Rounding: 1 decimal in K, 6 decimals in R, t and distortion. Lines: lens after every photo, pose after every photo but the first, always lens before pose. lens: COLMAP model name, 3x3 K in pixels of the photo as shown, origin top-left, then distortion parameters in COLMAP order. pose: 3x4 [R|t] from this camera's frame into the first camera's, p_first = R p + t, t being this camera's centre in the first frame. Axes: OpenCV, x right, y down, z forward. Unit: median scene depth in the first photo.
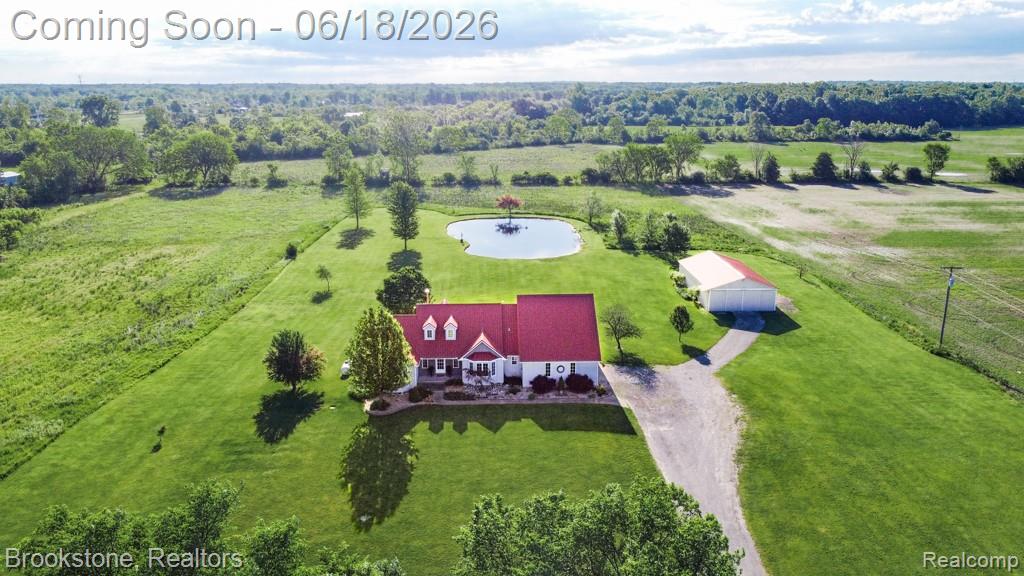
lens RADIAL K [[778.5, 0, 512.1], [0, 778.5, 282.9], [0, 0, 1]] dist [0.002583, -0.013645]
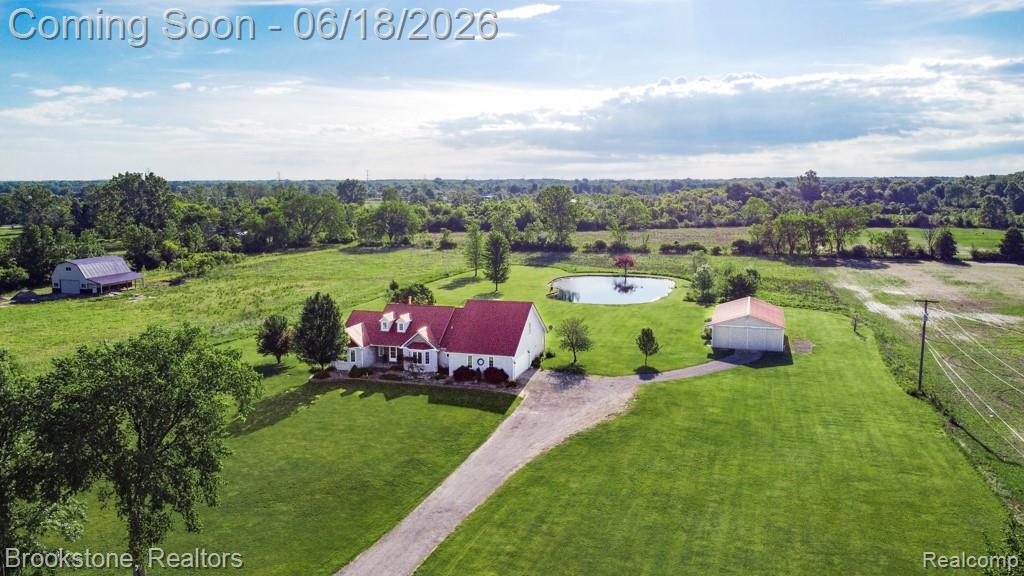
lens RADIAL K [[778.5, 0, 512.9], [0, 778.5, 295.8], [0, 0, 1]] dist [0.002583, -0.013645]
pose [[0.946220, 0.046924, -0.320104, 0.186732], [-0.079830, 0.992696, -0.090455, 0.046613], [0.313521, 0.111144, 0.943054, -0.017362]]
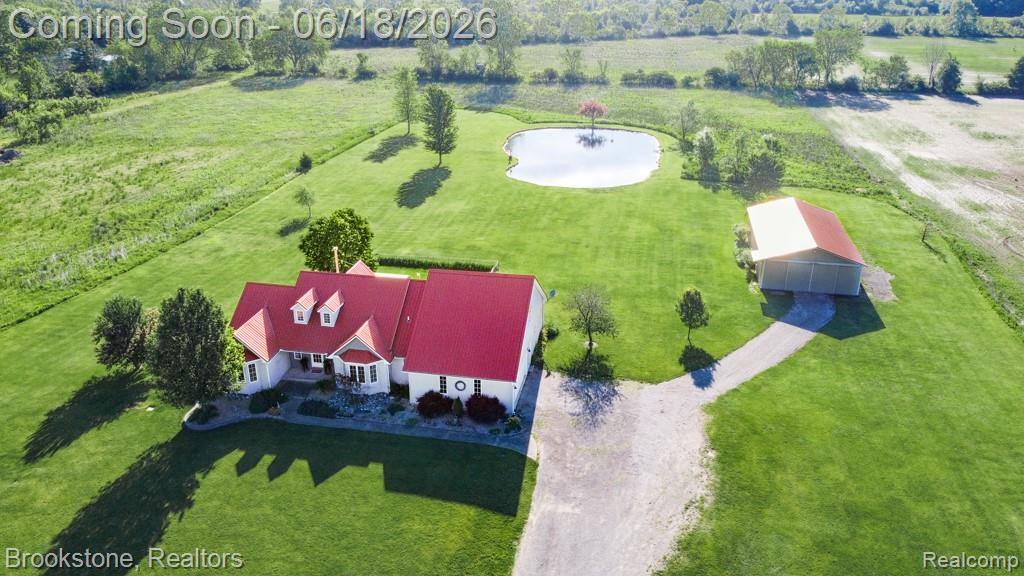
lens RADIAL K [[778.5, 0, 514.2], [0, 778.5, 285.8], [0, 0, 1]] dist [0.002583, -0.013645]
pose [[0.975457, 0.085578, -0.202878, 0.099929], [-0.055824, 0.987396, 0.148097, -0.034812], [0.212995, -0.133137, 0.967940, 0.140226]]
